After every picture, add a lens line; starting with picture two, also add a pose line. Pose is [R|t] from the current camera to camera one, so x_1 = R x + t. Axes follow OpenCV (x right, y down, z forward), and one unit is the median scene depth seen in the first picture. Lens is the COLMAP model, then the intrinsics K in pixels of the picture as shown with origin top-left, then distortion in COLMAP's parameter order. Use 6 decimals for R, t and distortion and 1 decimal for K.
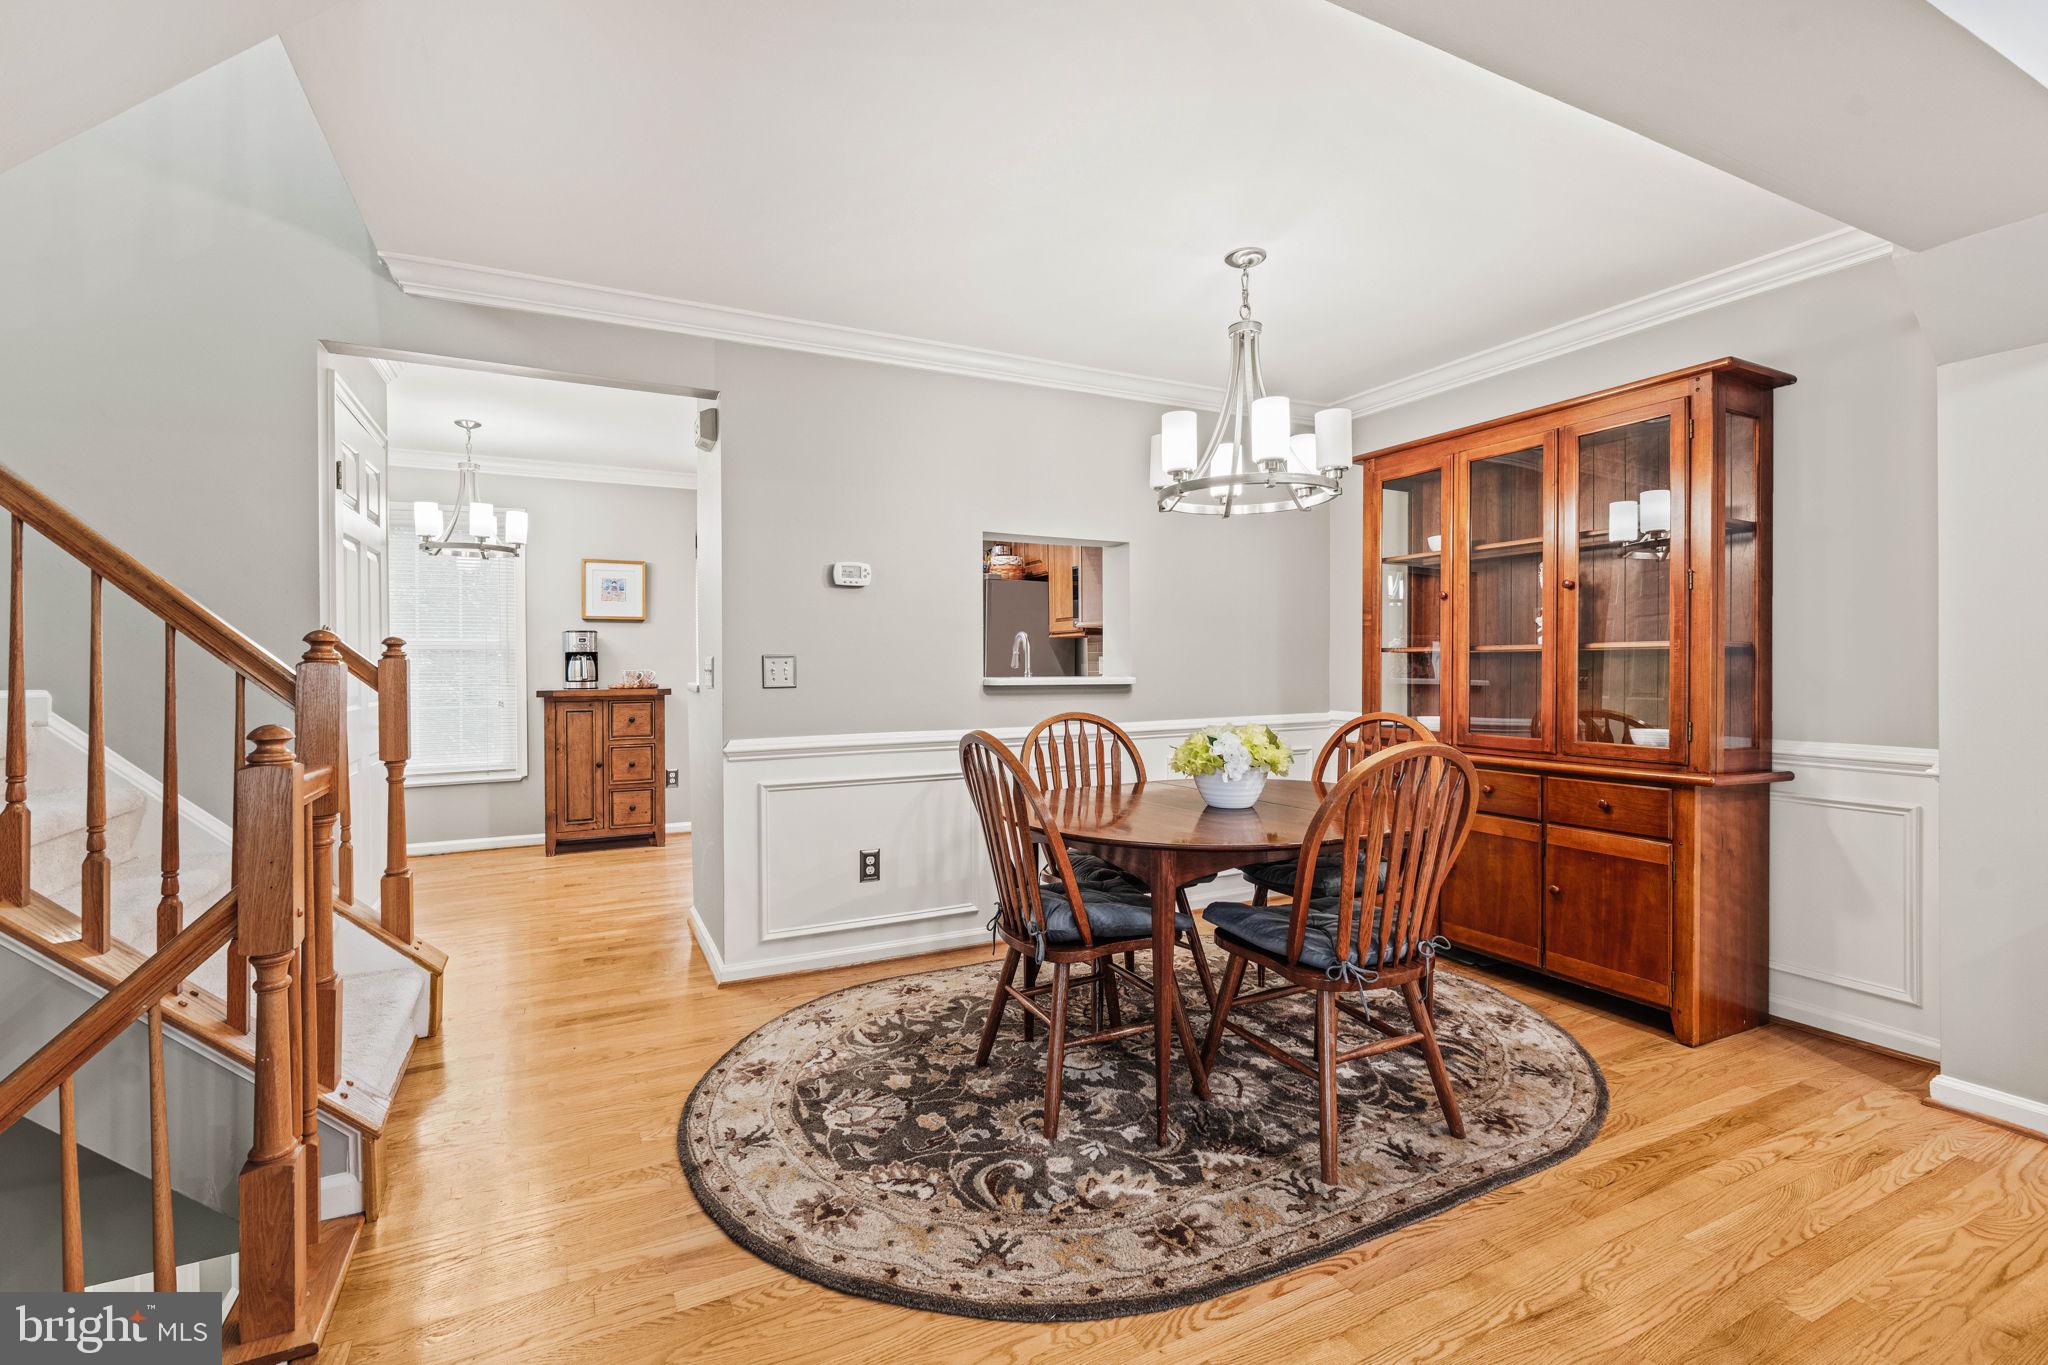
lens RADIAL K [[850.2, 0, 1026.5], [0, 850.2, 673.6], [0, 0, 1]] dist [0.000904, -0.000508]
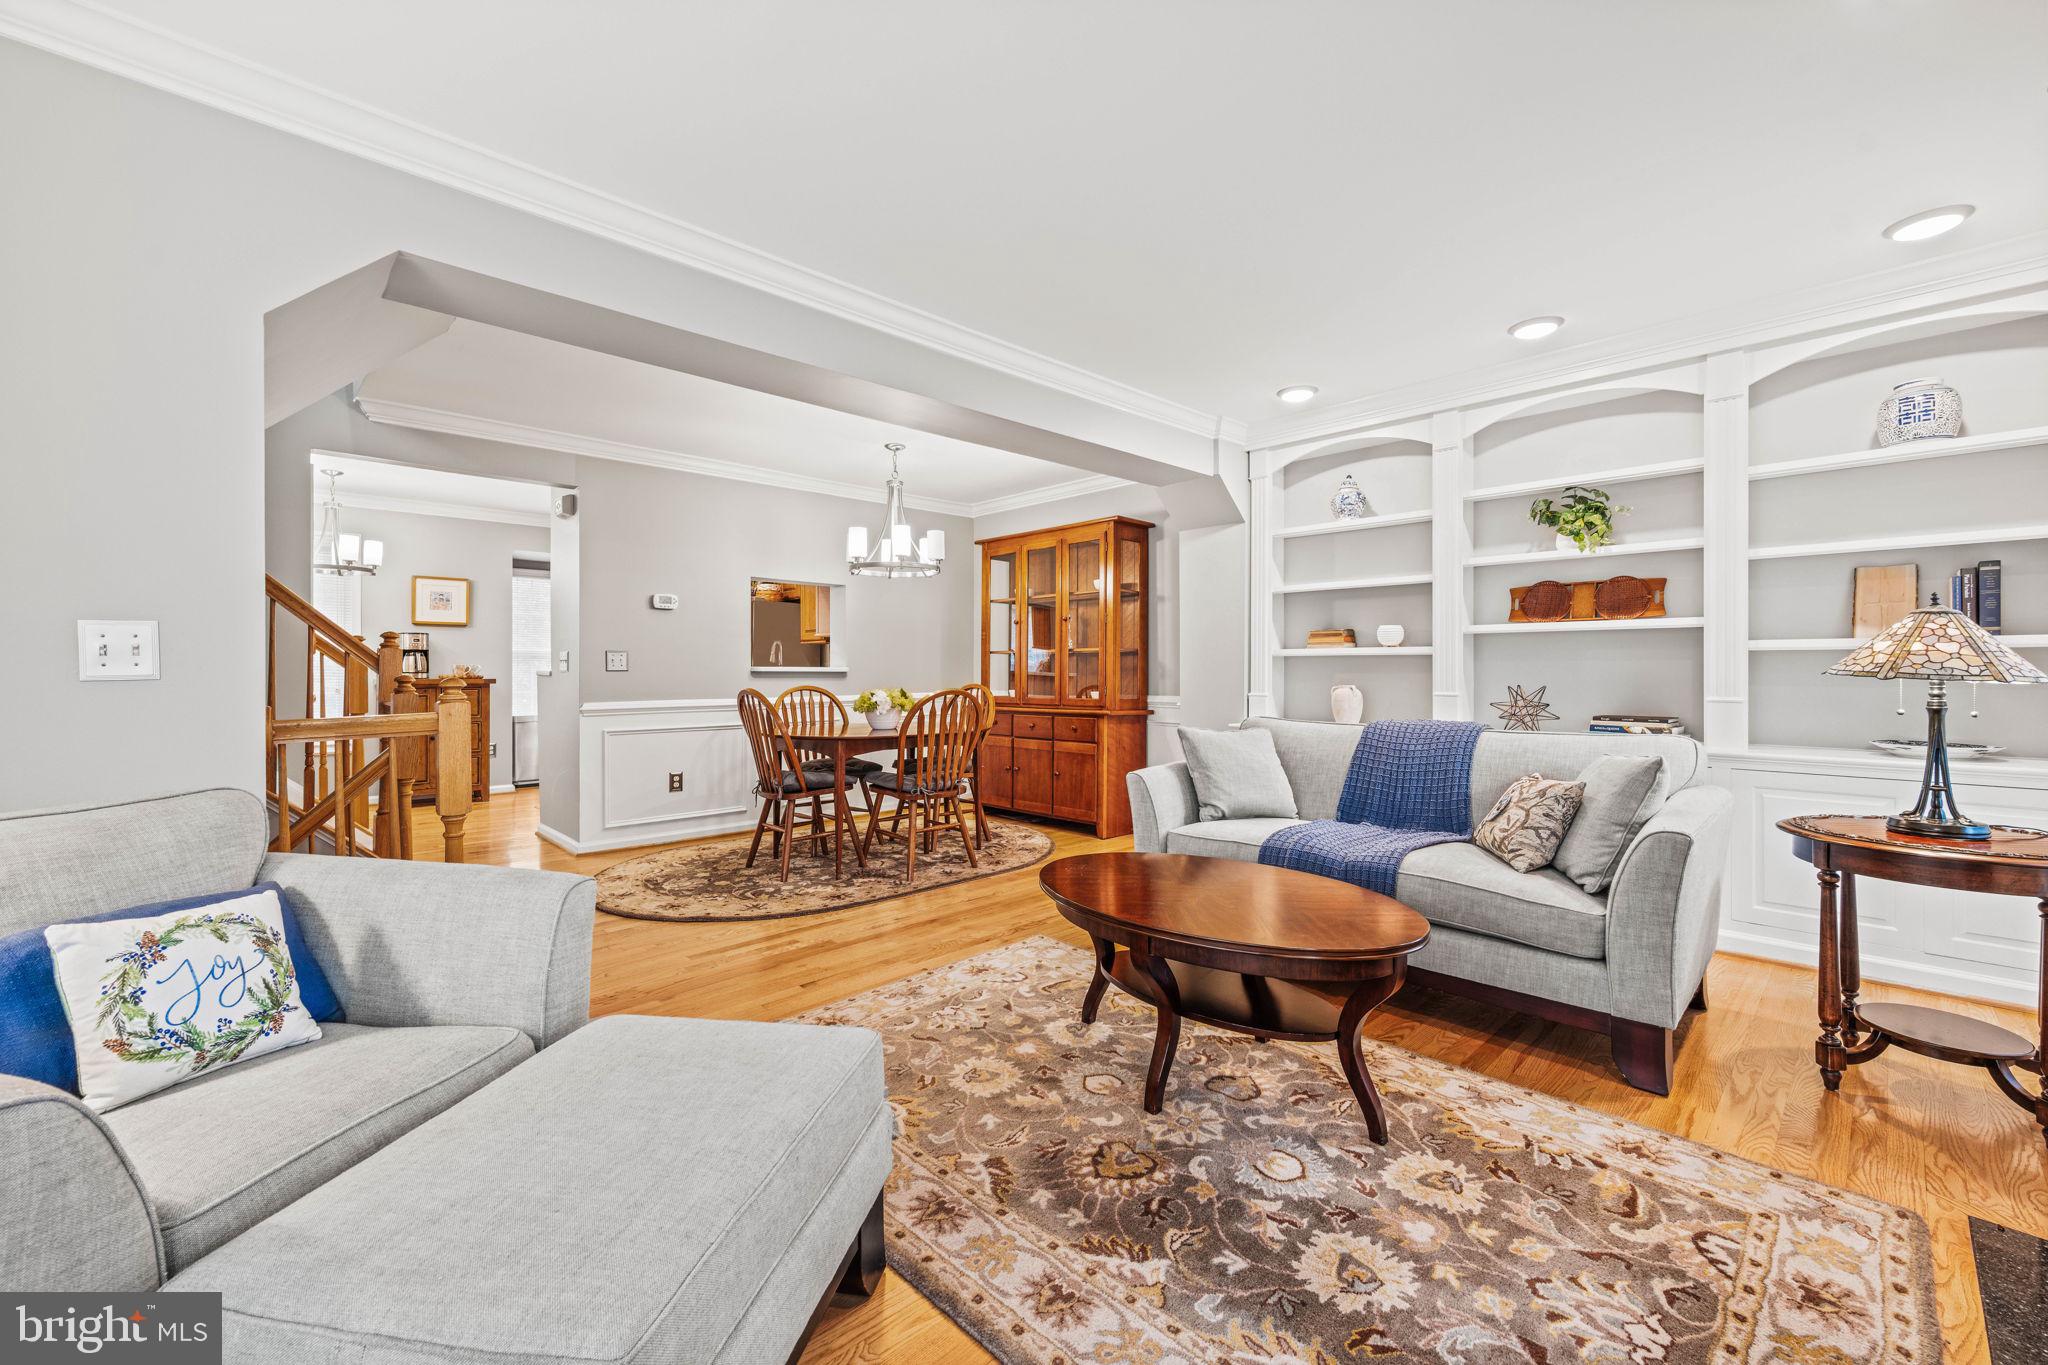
lens RADIAL K [[821.5, 0, 1020.3], [0, 821.5, 672.7], [0, 0, 1]] dist [0.015045, -0.000035]
pose [[0.964799, 0.004352, 0.262954, 0.040331], [-0.001173, 0.999924, -0.012249, 0.043927], [-0.262987, 0.011509, 0.964731, -0.811321]]
